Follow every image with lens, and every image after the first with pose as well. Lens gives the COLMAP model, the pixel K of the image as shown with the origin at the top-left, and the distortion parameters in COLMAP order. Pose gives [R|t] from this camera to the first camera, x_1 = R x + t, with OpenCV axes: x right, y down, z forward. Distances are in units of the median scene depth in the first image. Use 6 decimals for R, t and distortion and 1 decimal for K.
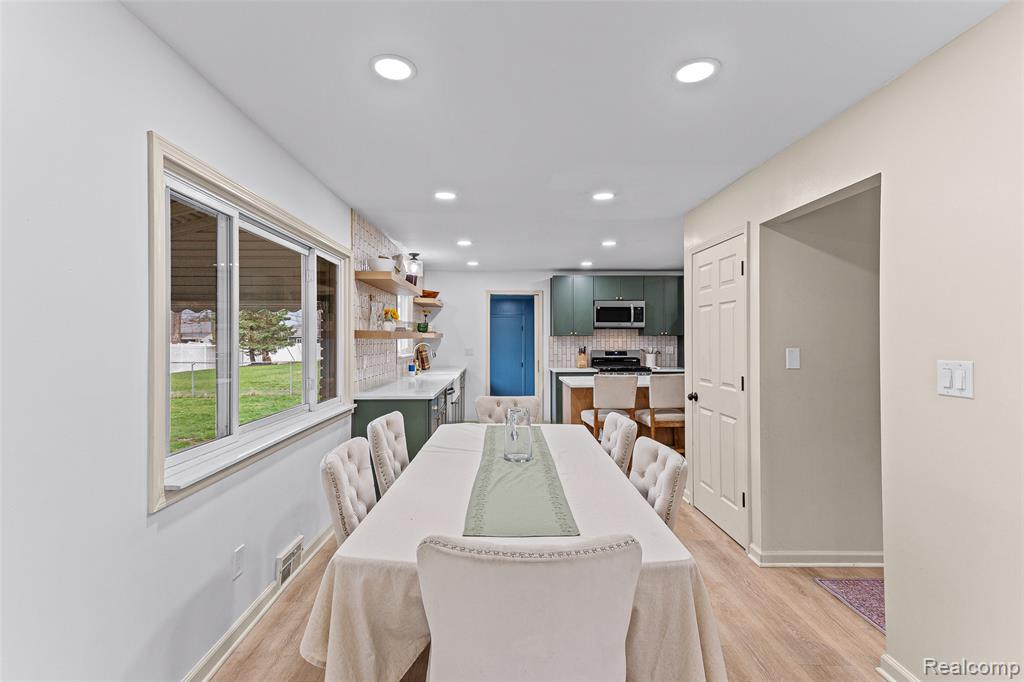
lens RADIAL K [[480.6, 0, 512.0], [0, 480.6, 341.0], [0, 0, 1]] dist [0.019983, 0.000045]
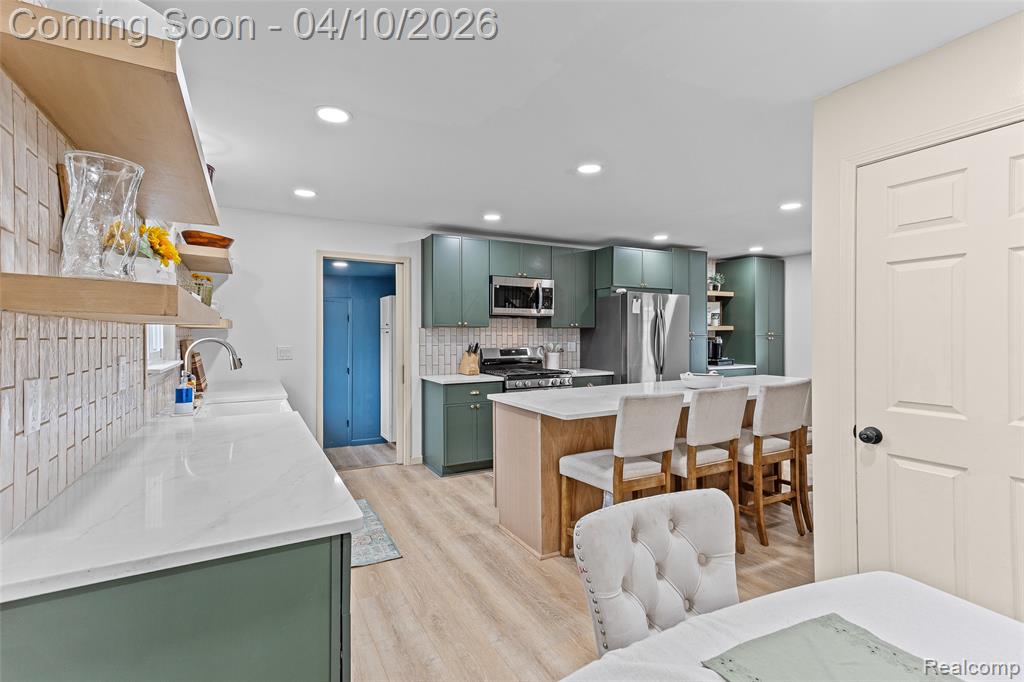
lens RADIAL K [[480.6, 0, 512.0], [0, 480.6, 341.0], [0, 0, 1]] dist [0.019983, 0.000045]
pose [[0.890828, -0.006049, 0.454301, -0.111802], [0.003414, 0.999972, 0.006618, 0.004170], [-0.454328, -0.004345, 0.890824, 0.369935]]
